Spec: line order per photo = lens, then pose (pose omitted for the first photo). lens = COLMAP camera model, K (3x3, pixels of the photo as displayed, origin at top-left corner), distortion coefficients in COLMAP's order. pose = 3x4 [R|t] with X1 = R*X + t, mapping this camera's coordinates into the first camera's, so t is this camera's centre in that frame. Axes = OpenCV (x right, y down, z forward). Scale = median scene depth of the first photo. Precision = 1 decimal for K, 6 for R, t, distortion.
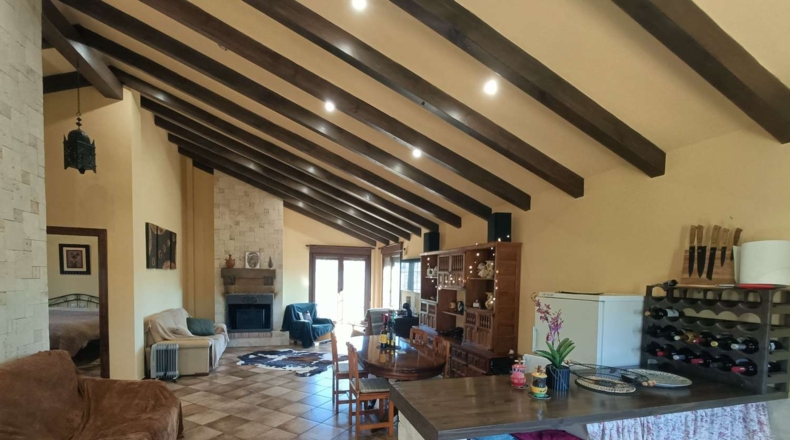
lens RADIAL K [[354.1, 0, 390.4], [0, 354.1, 293.8], [0, 0, 1]] dist [0.001693, 0.000046]
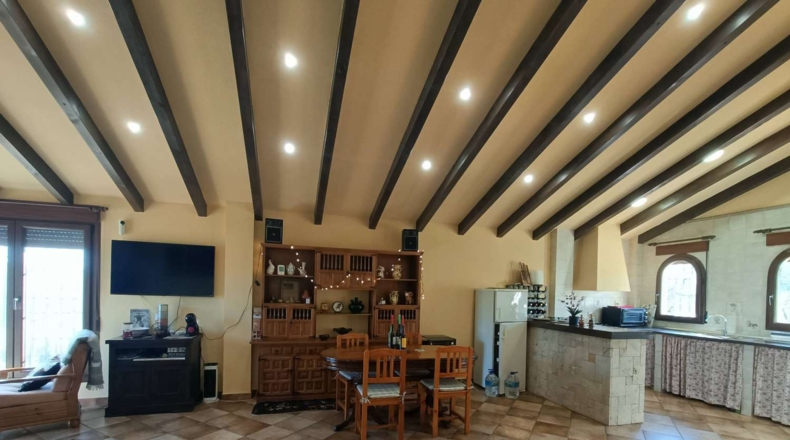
lens RADIAL K [[354.1, 0, 390.4], [0, 354.1, 293.8], [0, 0, 1]] dist [0.001693, 0.000046]
pose [[0.025351, -0.028961, 0.999259, -0.517239], [0.025459, 0.999275, 0.028315, -0.016102], [-0.999354, 0.024722, 0.026070, 0.544148]]
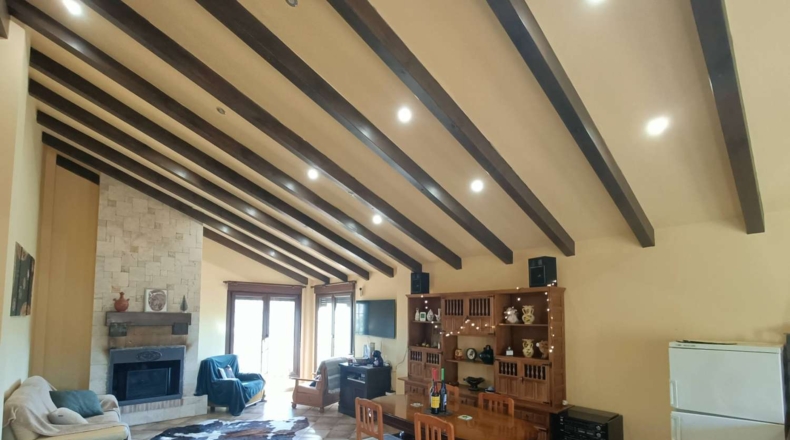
lens RADIAL K [[354.1, 0, 390.4], [0, 354.1, 293.8], [0, 0, 1]] dist [0.001693, 0.000046]
pose [[0.921944, 0.011203, 0.387161, -0.233165], [0.029454, 0.994659, -0.098919, -0.022878], [-0.386201, 0.102602, 0.916690, 0.147532]]
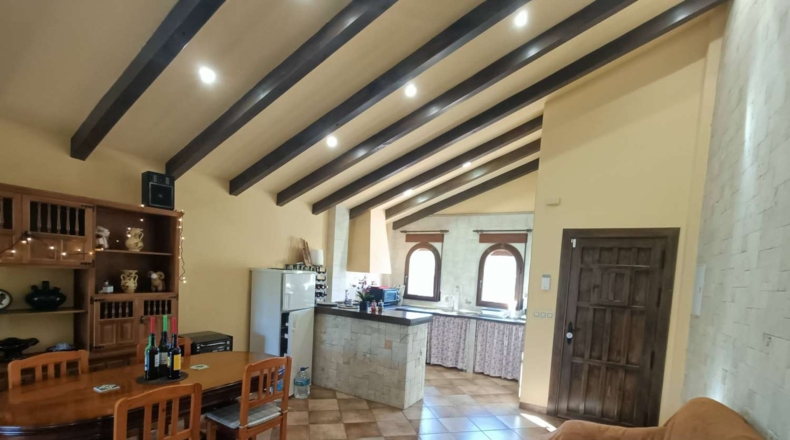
lens RADIAL K [[354.1, 0, 390.4], [0, 354.1, 293.8], [0, 0, 1]] dist [0.001693, 0.000046]
pose [[-0.665346, -0.104772, 0.739147, -0.358648], [-0.034692, 0.993373, 0.109579, -0.030744], [-0.745729, 0.047265, -0.664571, 0.603617]]
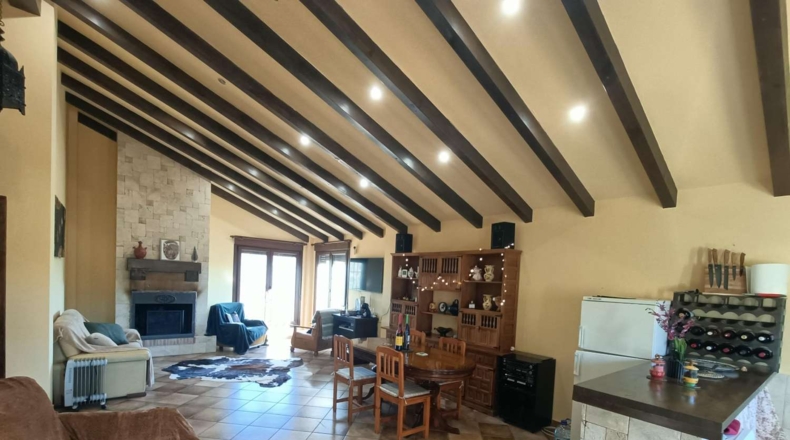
lens RADIAL K [[354.1, 0, 390.4], [0, 354.1, 293.8], [0, 0, 1]] dist [0.001693, 0.000046]
pose [[0.932576, 0.011202, 0.360800, -0.214383], [-0.012923, 0.999914, 0.002358, -0.002827], [-0.360742, -0.006862, 0.932640, 0.053839]]
